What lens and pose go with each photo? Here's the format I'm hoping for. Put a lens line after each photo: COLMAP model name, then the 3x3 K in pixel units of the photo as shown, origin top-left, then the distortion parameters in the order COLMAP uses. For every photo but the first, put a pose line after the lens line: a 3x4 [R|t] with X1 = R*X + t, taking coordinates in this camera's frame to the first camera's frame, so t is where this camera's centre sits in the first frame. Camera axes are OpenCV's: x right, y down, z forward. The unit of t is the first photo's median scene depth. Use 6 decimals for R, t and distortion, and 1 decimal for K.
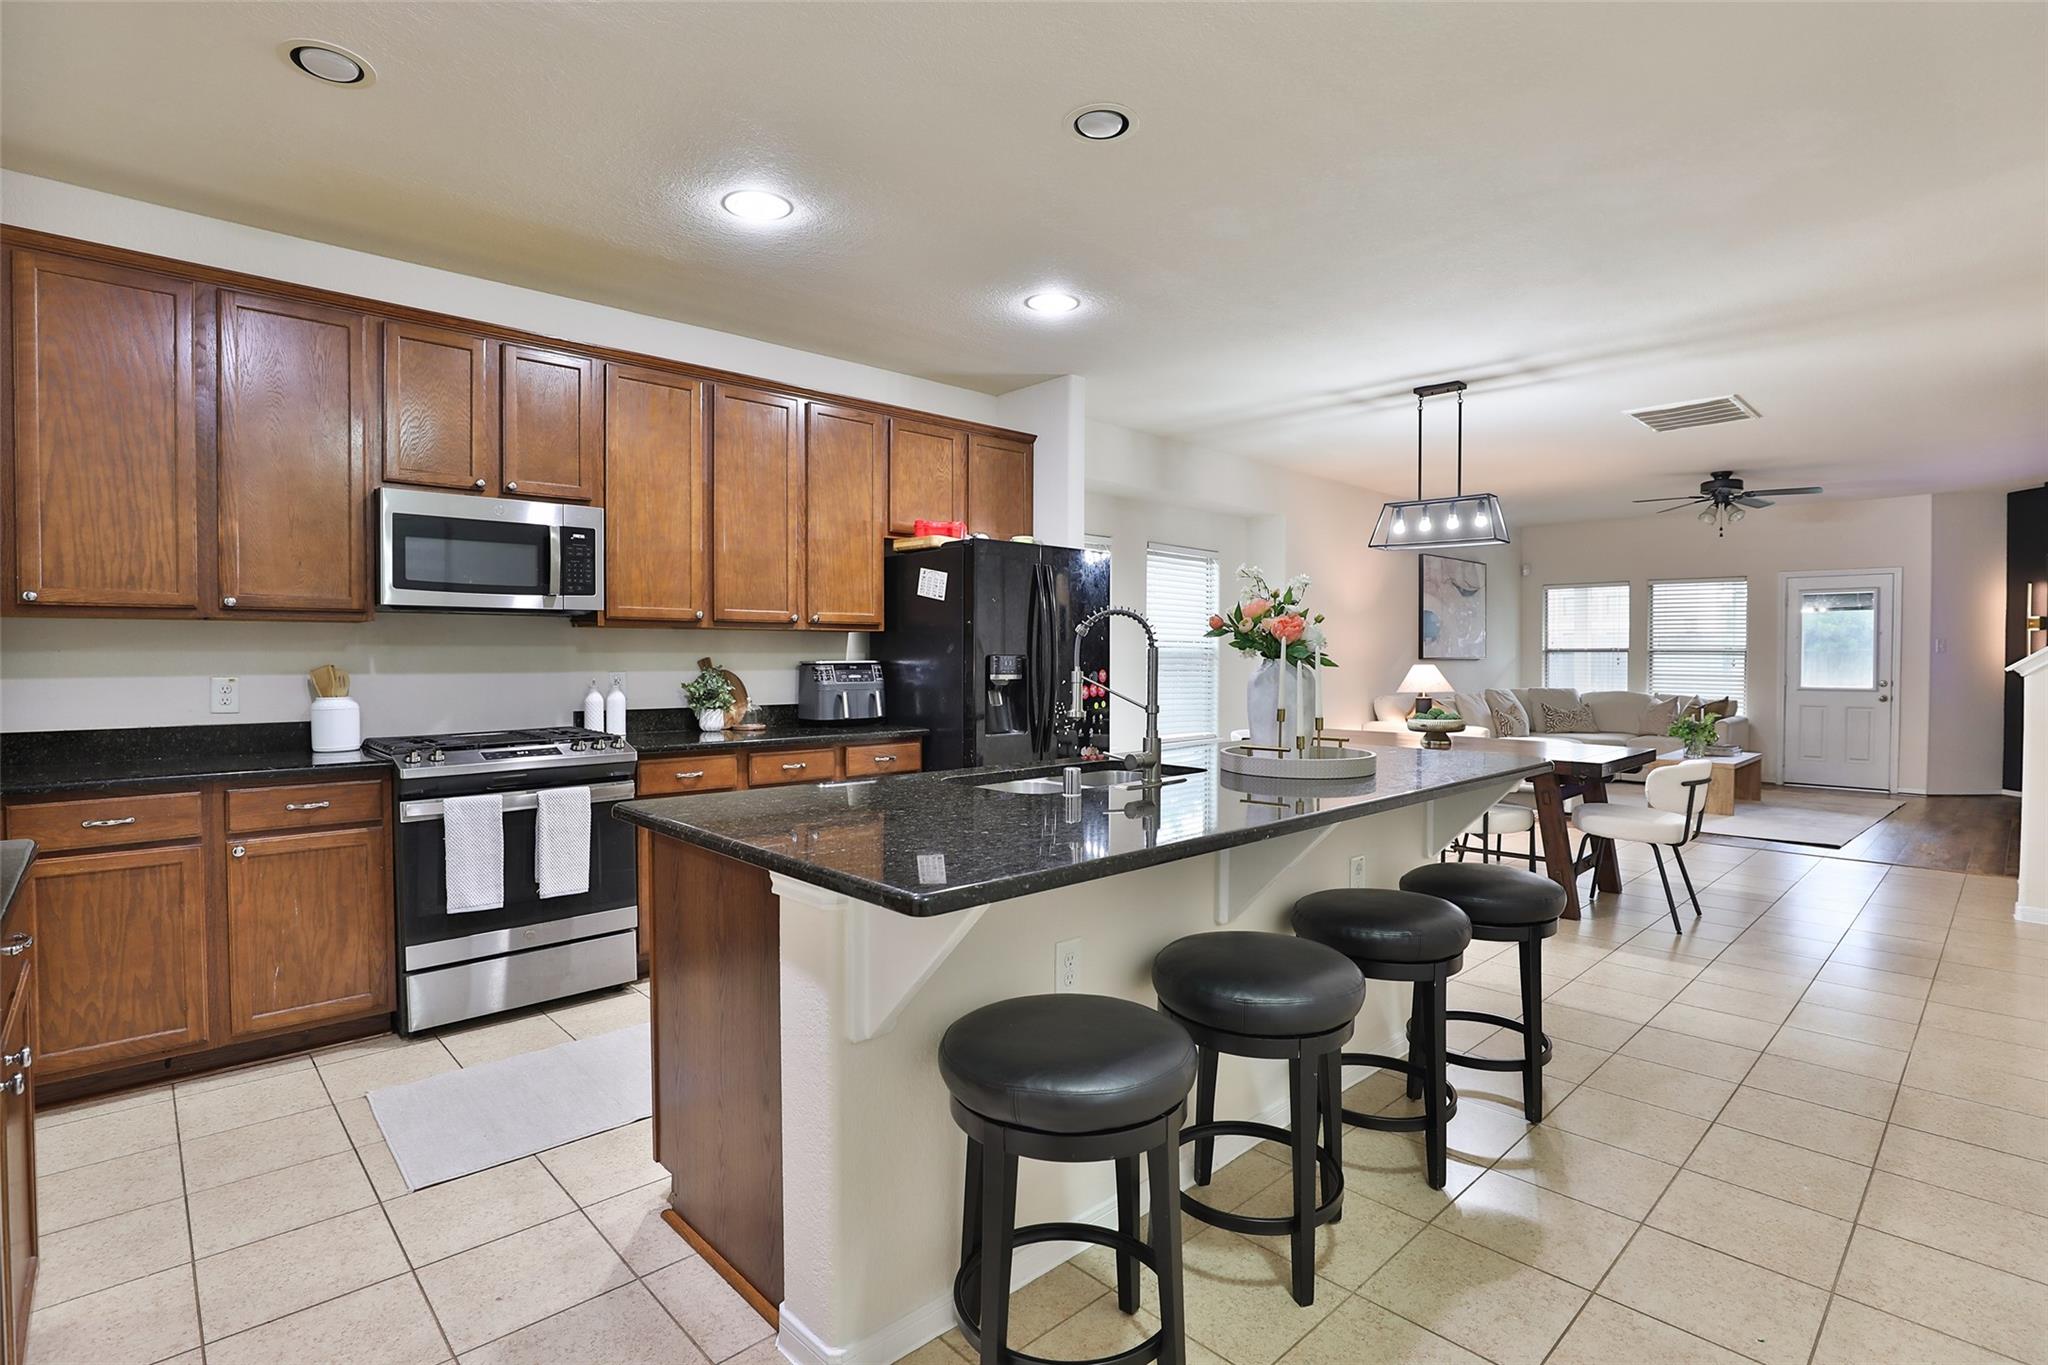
lens RADIAL K [[985.3, 0, 1018.3], [0, 985.3, 679.0], [0, 0, 1]] dist [-0.037724, 0.002211]
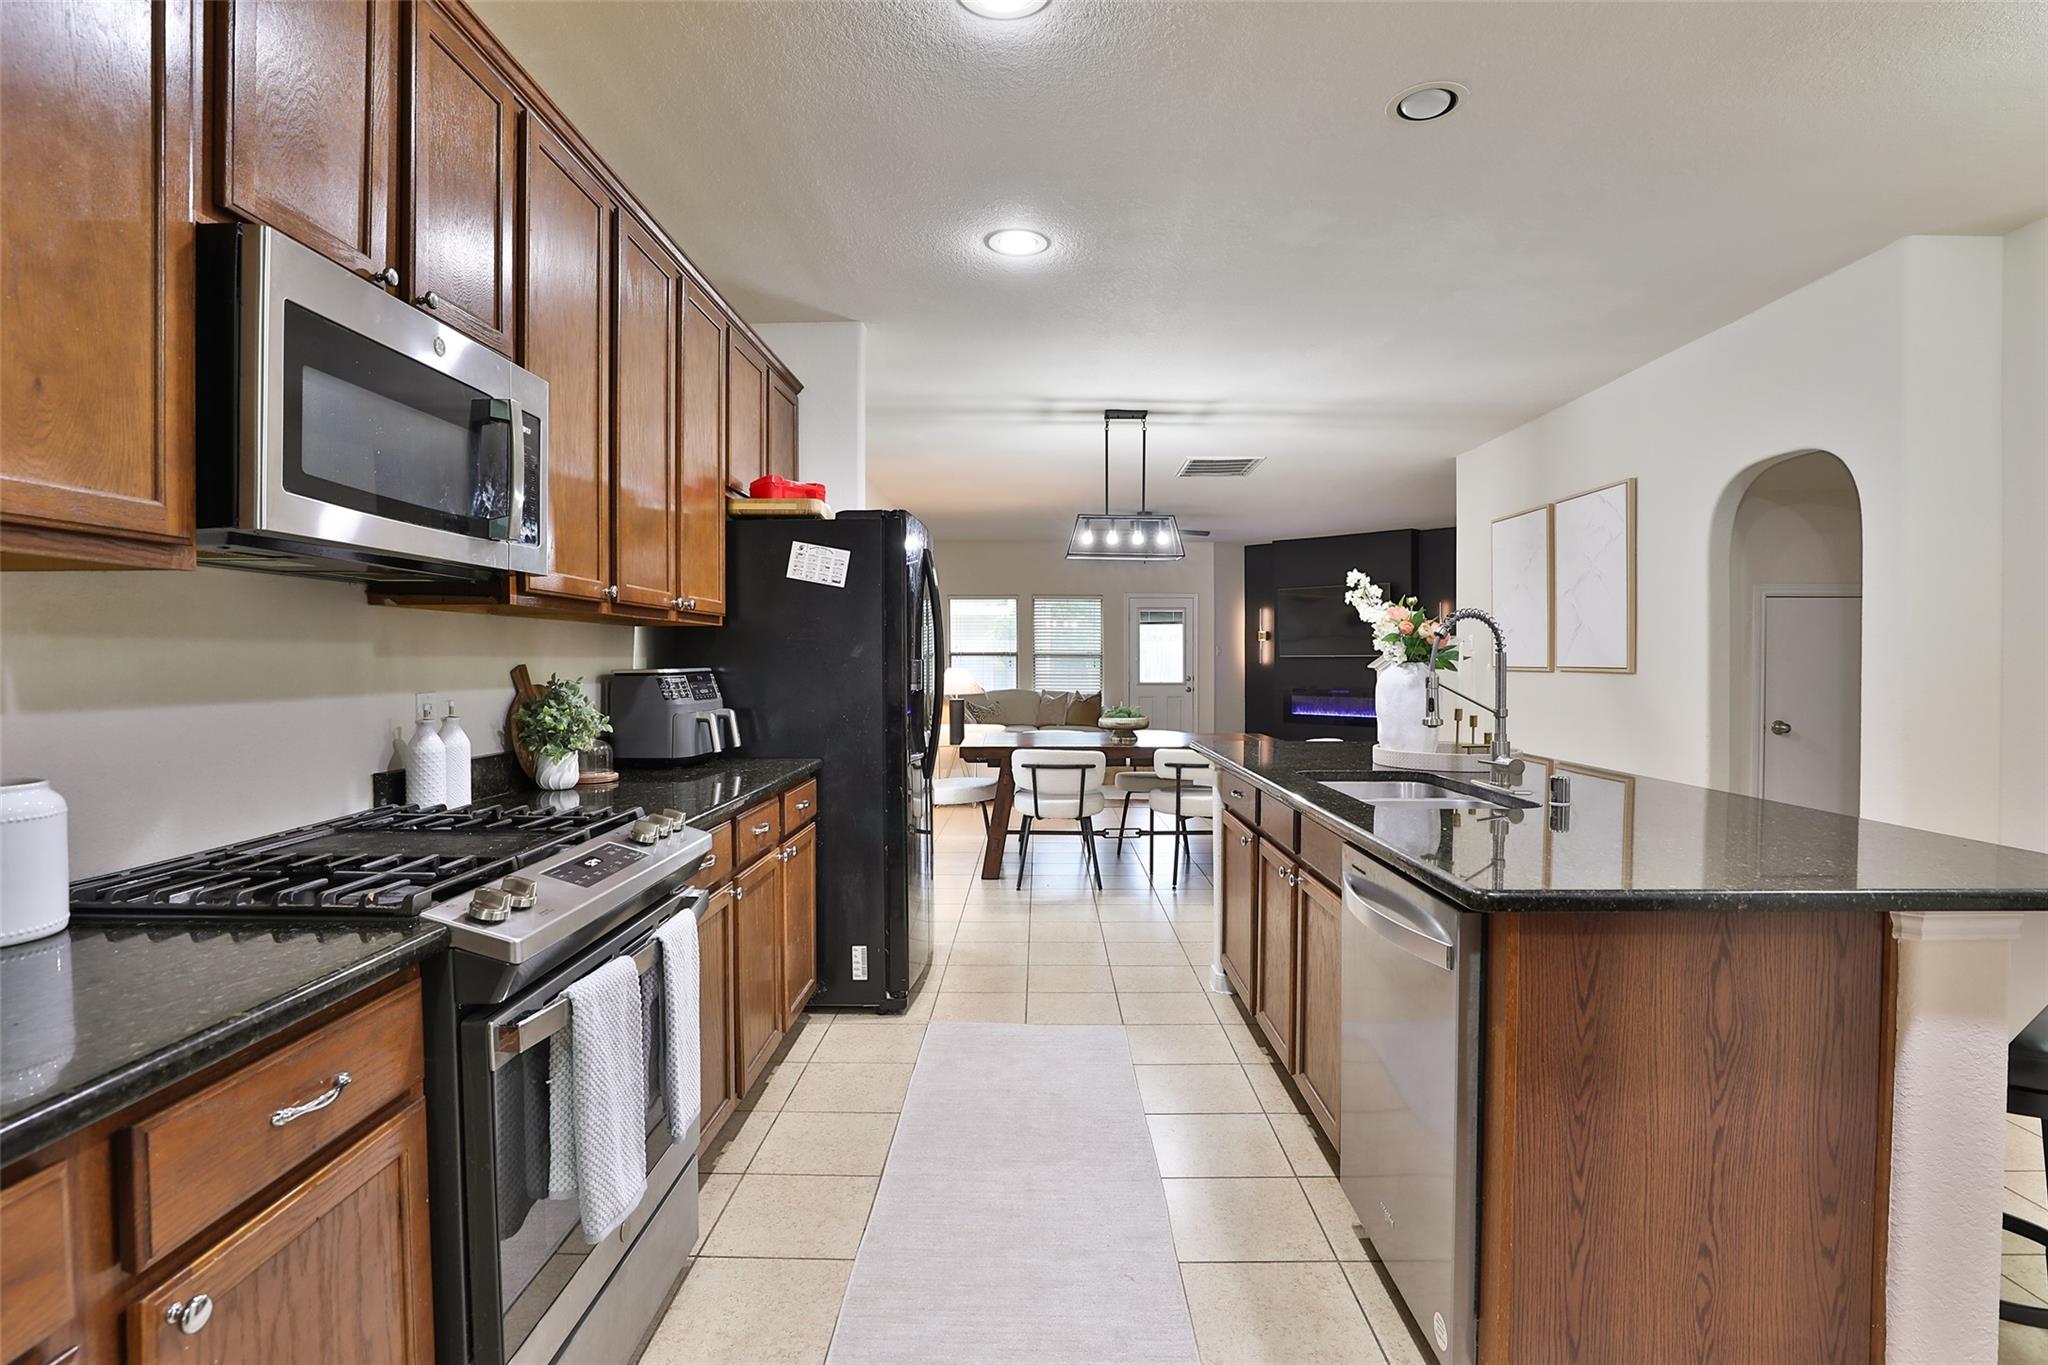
lens RADIAL K [[985.3, 0, 1039.3], [0, 985.3, 668.9], [0, 0, 1]] dist [-0.037724, 0.002211]
pose [[0.696974, -0.009265, 0.717037, -0.428137], [0.019285, 0.999797, -0.005827, -0.008258], [-0.716837, 0.017889, 0.697011, 0.309777]]
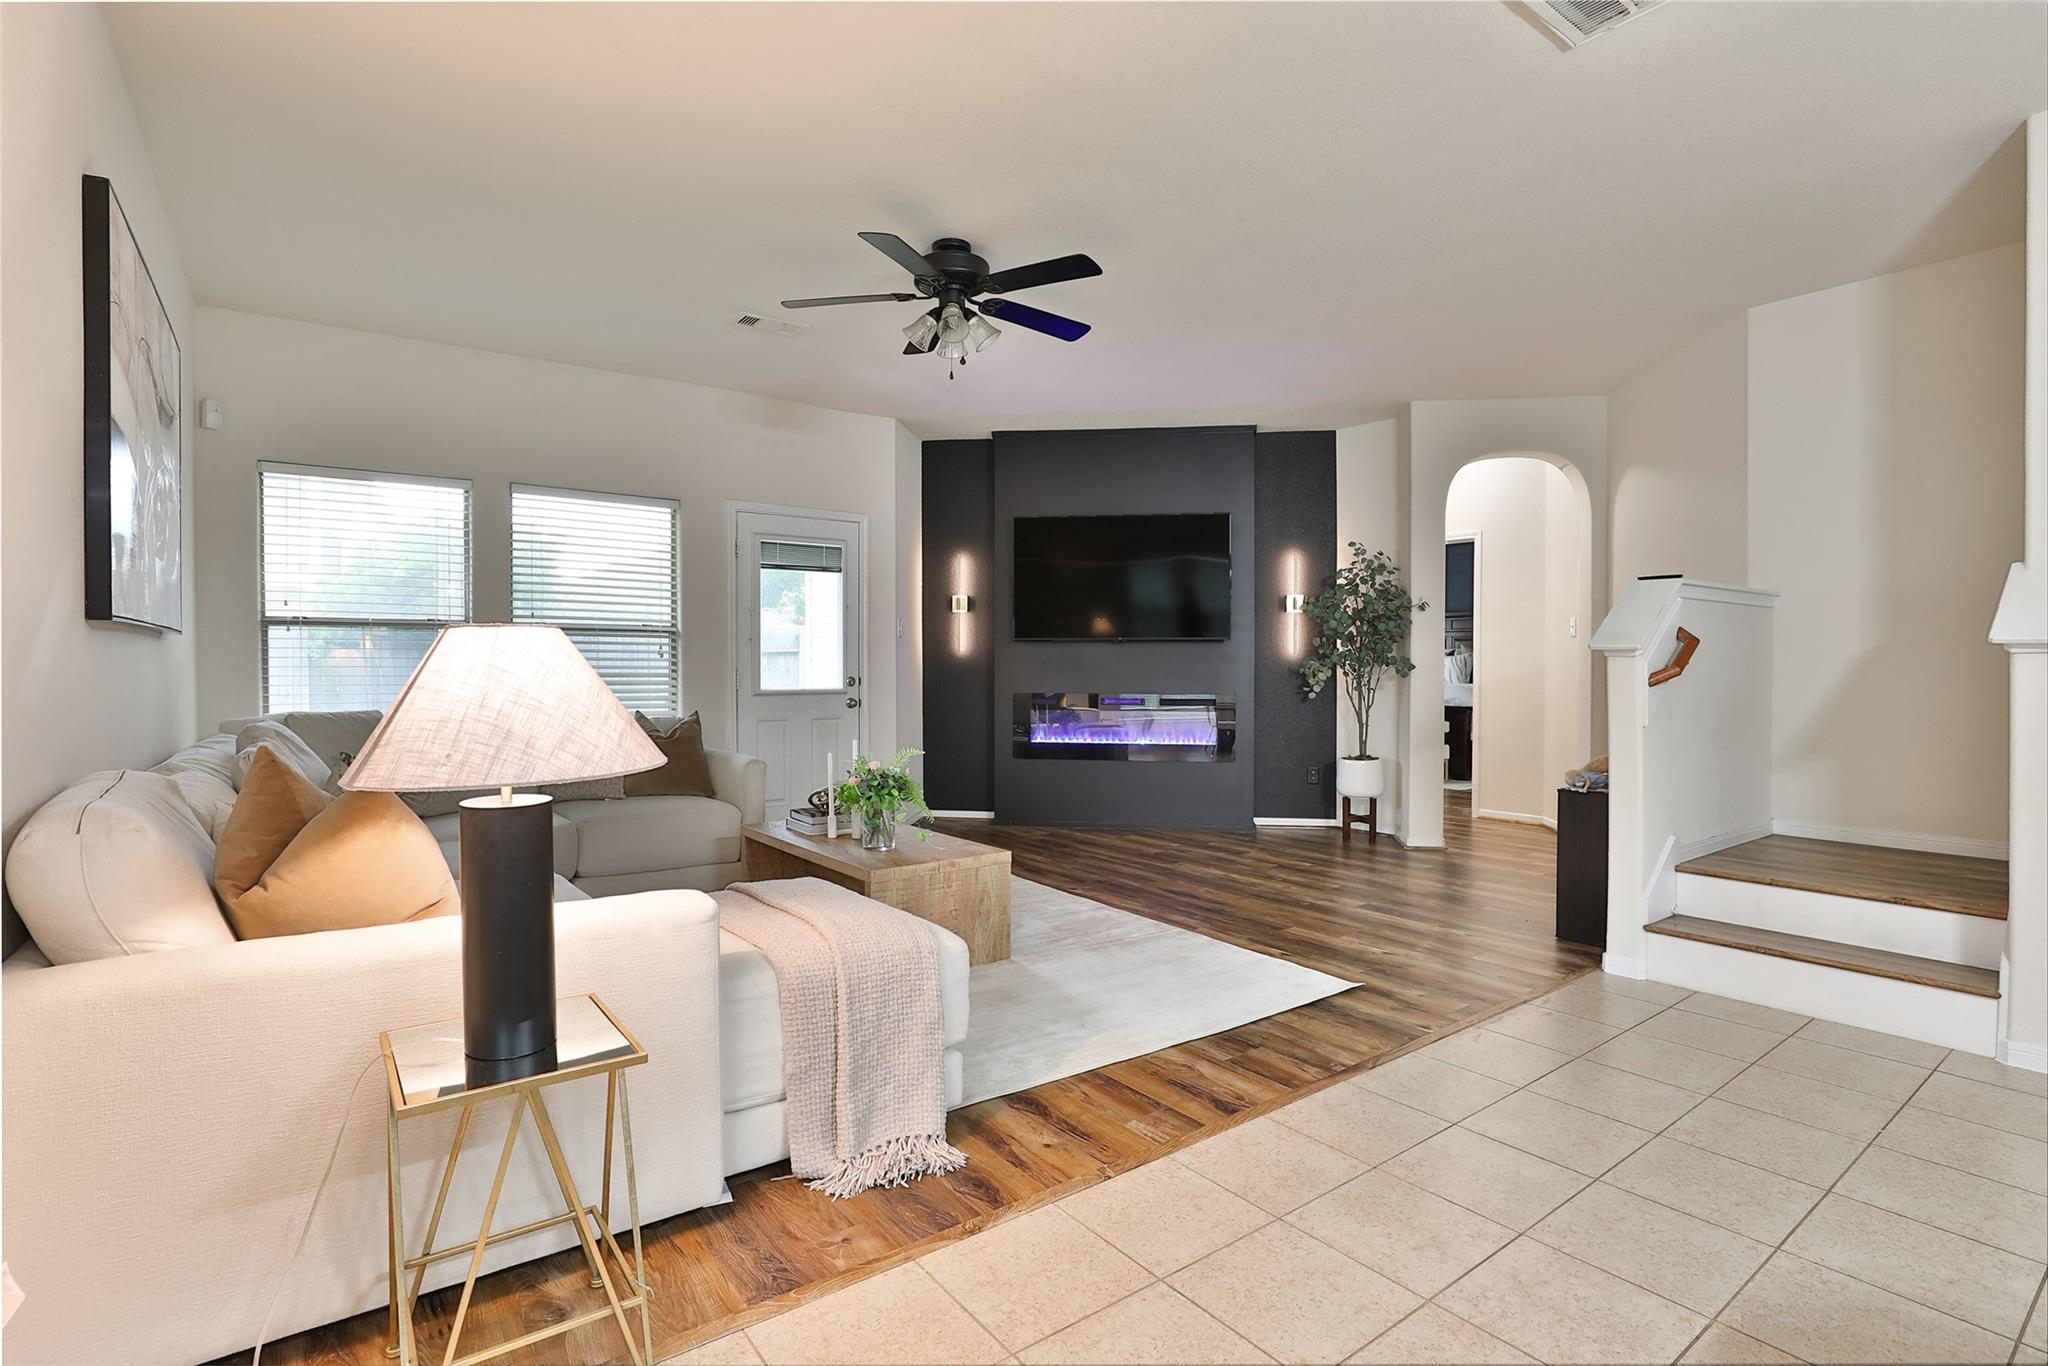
lens RADIAL K [[985.3, 0, 1031.7], [0, 985.3, 680.7], [0, 0, 1]] dist [-0.037724, 0.002211]
pose [[0.111731, -0.013602, 0.993645, 0.377363], [0.022192, 0.999691, 0.011189, -0.000792], [-0.993491, 0.020801, 0.111998, 1.382668]]
